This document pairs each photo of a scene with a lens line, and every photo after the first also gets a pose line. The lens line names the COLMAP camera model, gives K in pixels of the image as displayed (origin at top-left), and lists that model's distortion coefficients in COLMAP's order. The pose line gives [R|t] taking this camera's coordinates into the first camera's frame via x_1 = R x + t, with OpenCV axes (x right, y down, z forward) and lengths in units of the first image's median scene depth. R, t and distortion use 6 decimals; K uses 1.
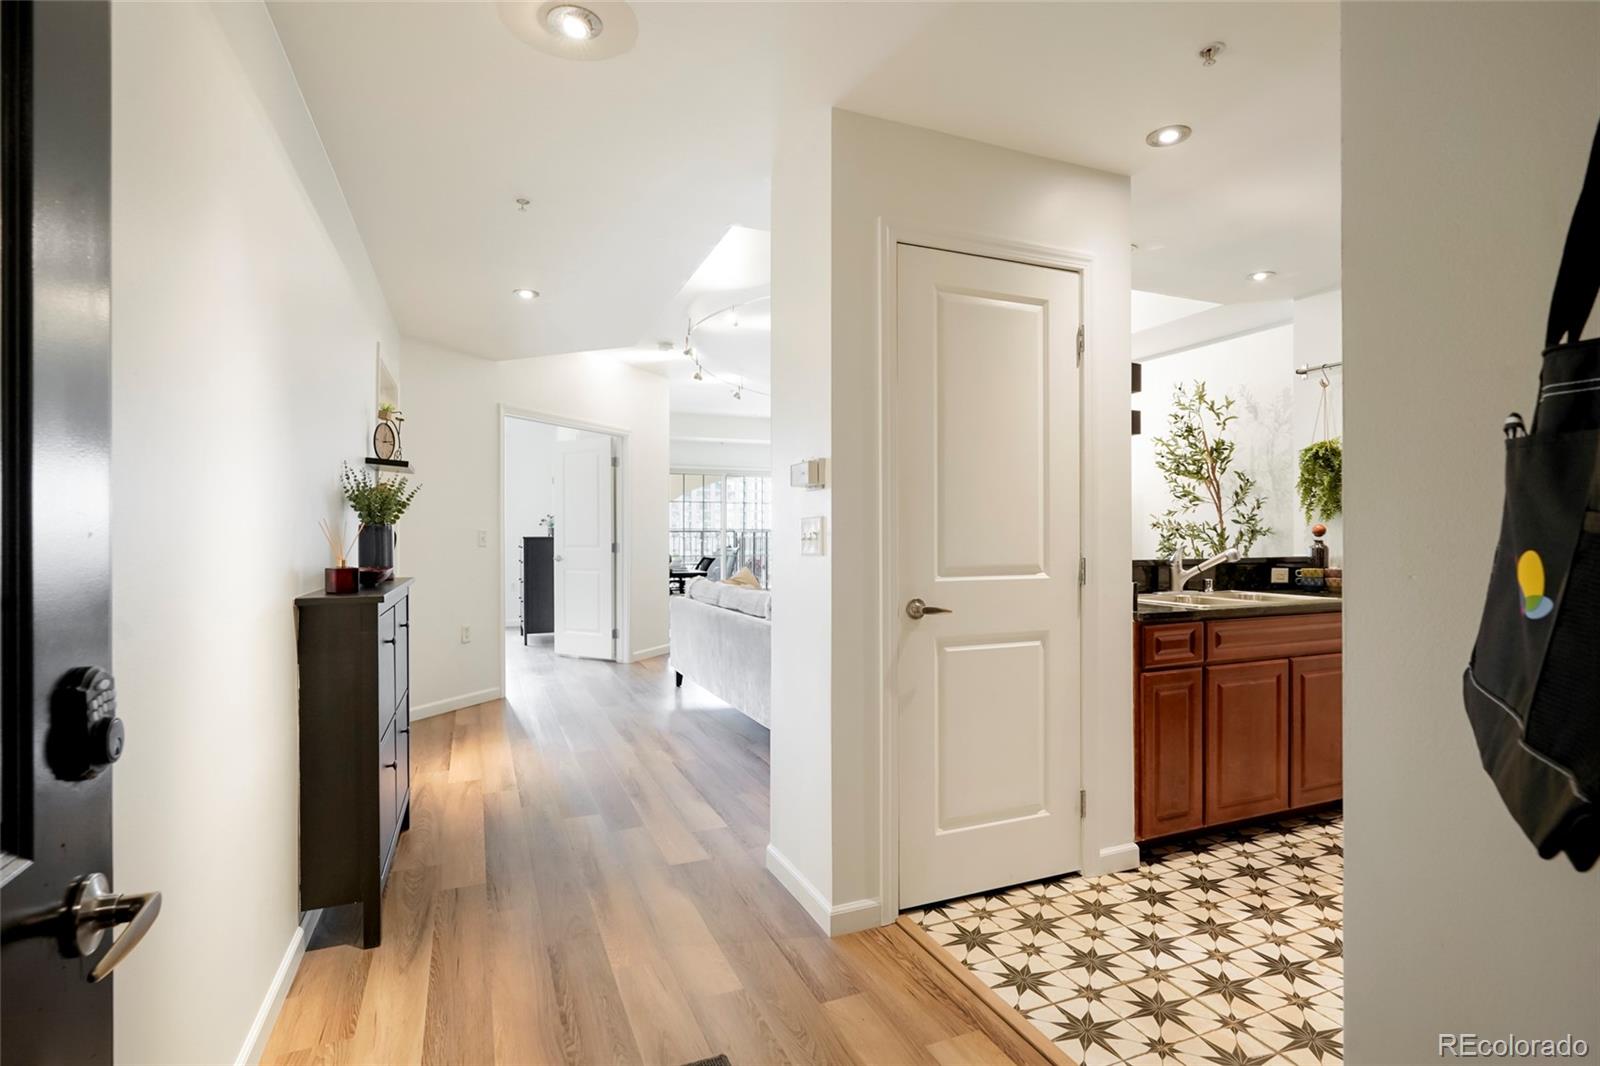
lens RADIAL K [[790.3, 0, 809.2], [0, 790.3, 534.3], [0, 0, 1]] dist [-0.003126, 0.000093]
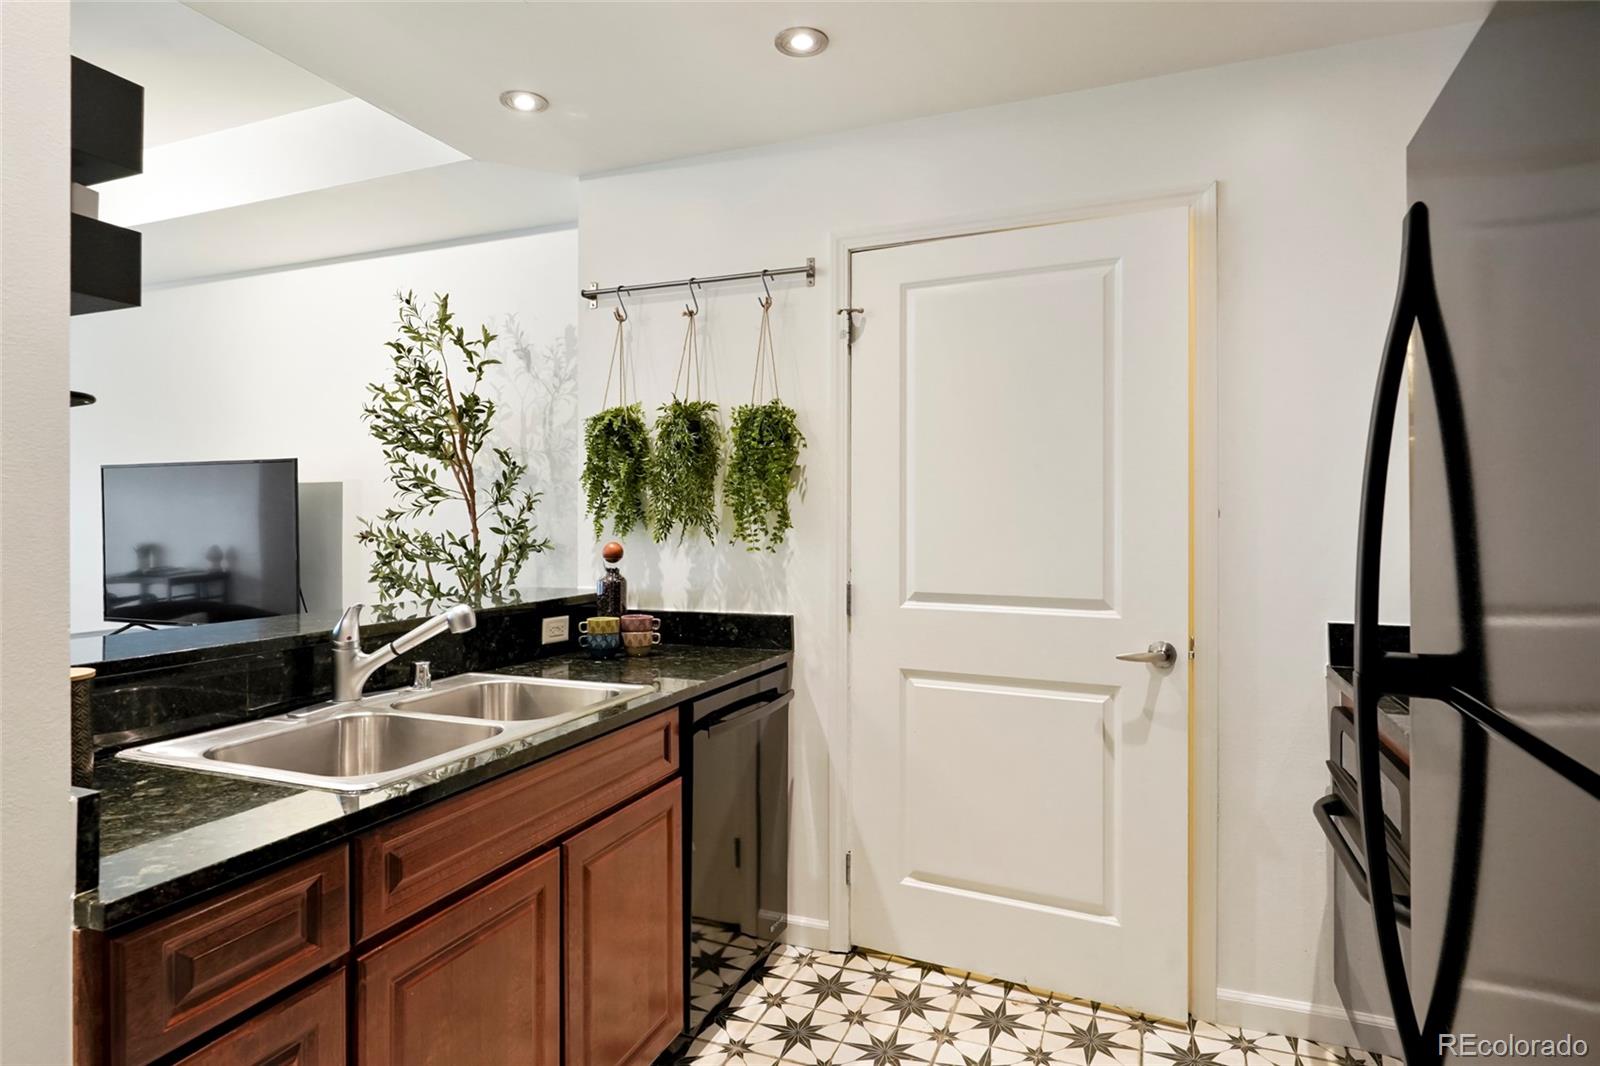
lens RADIAL K [[878.6, 0, 796.9], [0, 878.6, 523.4], [0, 0, 1]] dist [-0.022608, 0.000376]
pose [[0.709329, -0.002298, 0.704874, 0.225957], [-0.001172, 0.999989, 0.004439, -0.025153], [-0.704877, -0.003975, 0.709318, 0.352263]]
